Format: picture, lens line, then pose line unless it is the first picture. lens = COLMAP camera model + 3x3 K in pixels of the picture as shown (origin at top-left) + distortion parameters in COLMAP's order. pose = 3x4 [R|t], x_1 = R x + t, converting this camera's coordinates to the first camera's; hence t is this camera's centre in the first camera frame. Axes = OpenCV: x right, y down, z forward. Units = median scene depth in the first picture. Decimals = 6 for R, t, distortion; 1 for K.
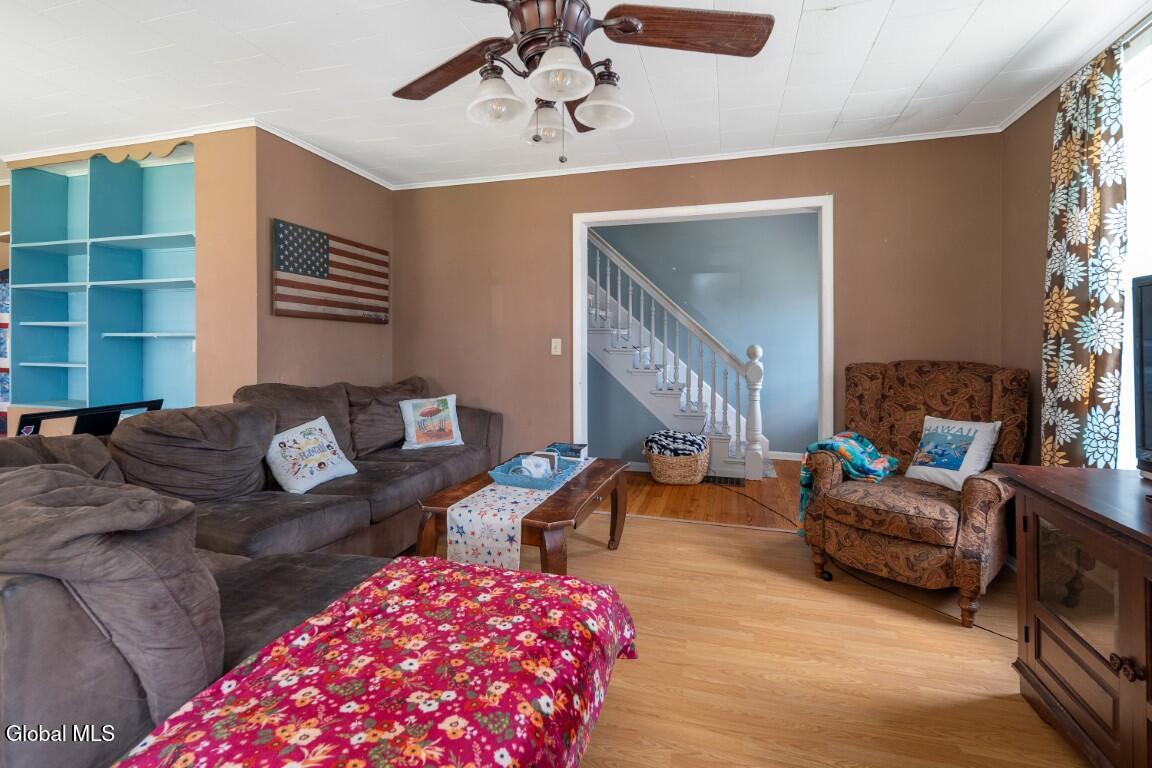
lens RADIAL K [[528.9, 0, 572.7], [0, 528.9, 348.2], [0, 0, 1]] dist [0.000398, 0.000155]
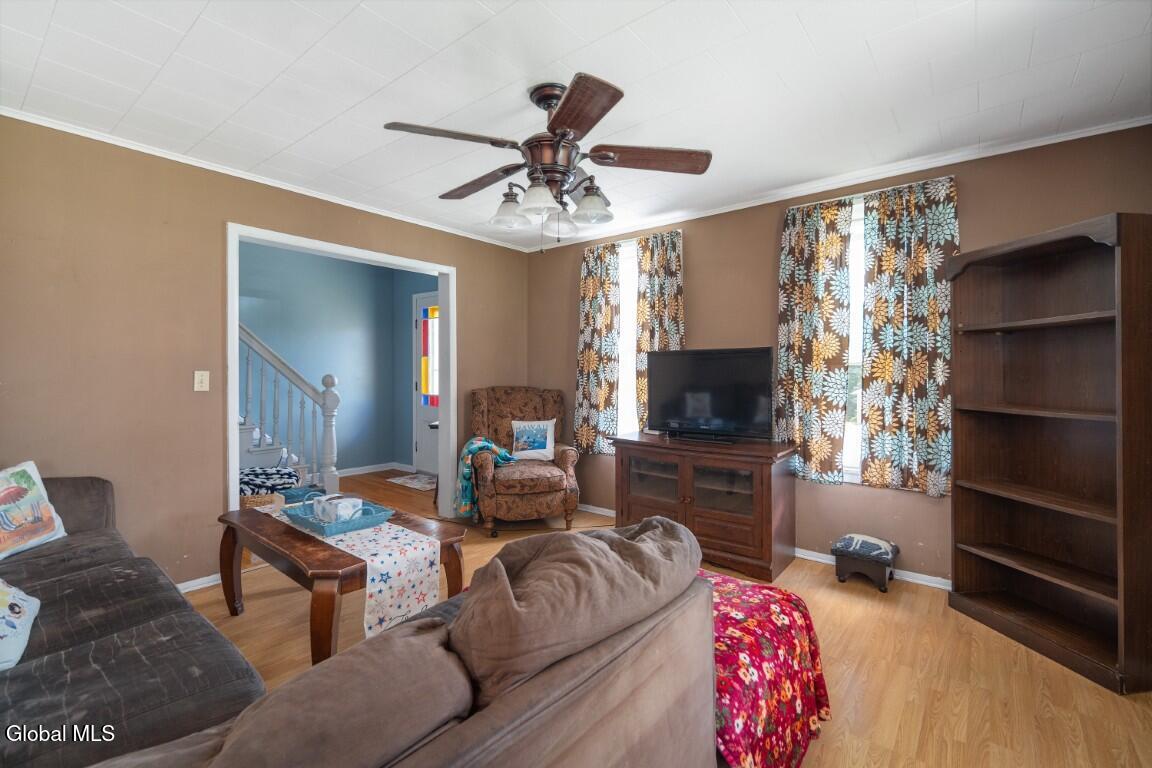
lens RADIAL K [[510.4, 0, 575.9], [0, 510.4, 374.7], [0, 0, 1]] dist [0.000296, 0.000102]
pose [[0.372922, -0.008326, 0.927825, -0.713960], [-0.001745, 0.999952, 0.009674, -0.028057], [-0.927861, -0.005226, 0.372890, 0.245694]]
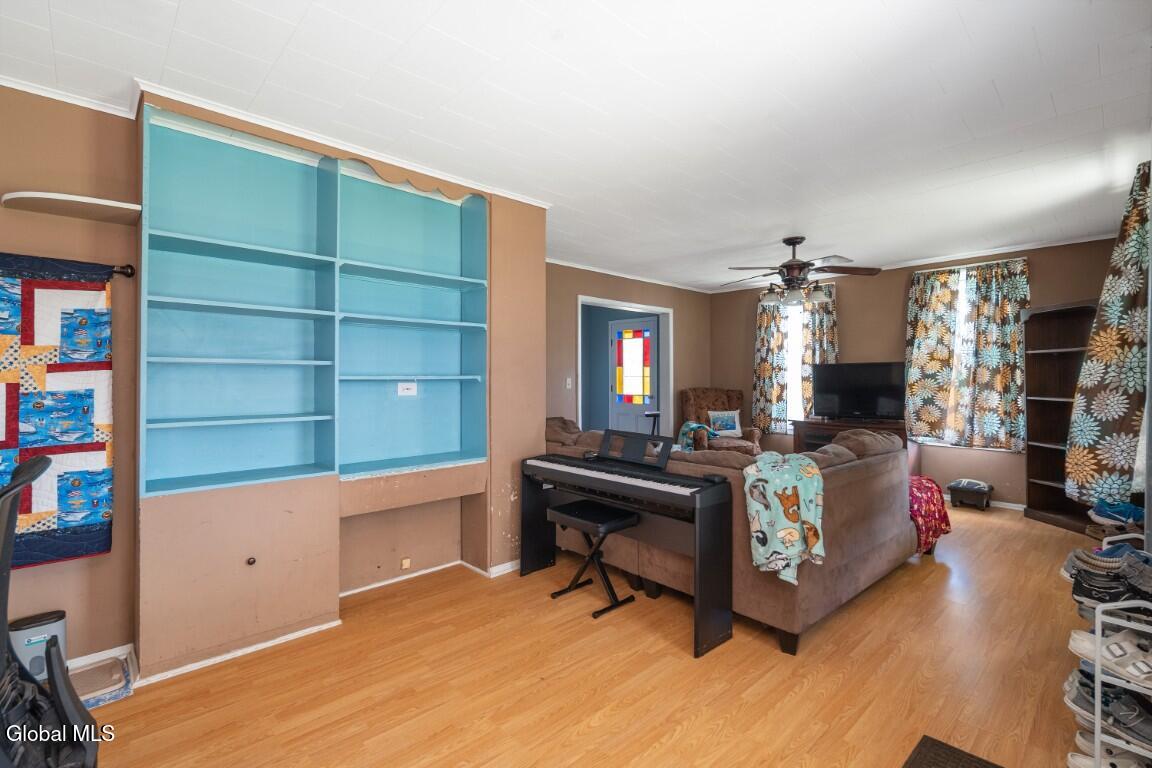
lens RADIAL K [[523.5, 0, 575.5], [0, 523.5, 374.0], [0, 0, 1]] dist [-0.000464, 0.000221]
pose [[0.497622, 0.000444, 0.867394, -1.690934], [0.001613, 0.999998, -0.001437, -0.035656], [-0.867393, 0.002115, 0.497620, 0.354472]]
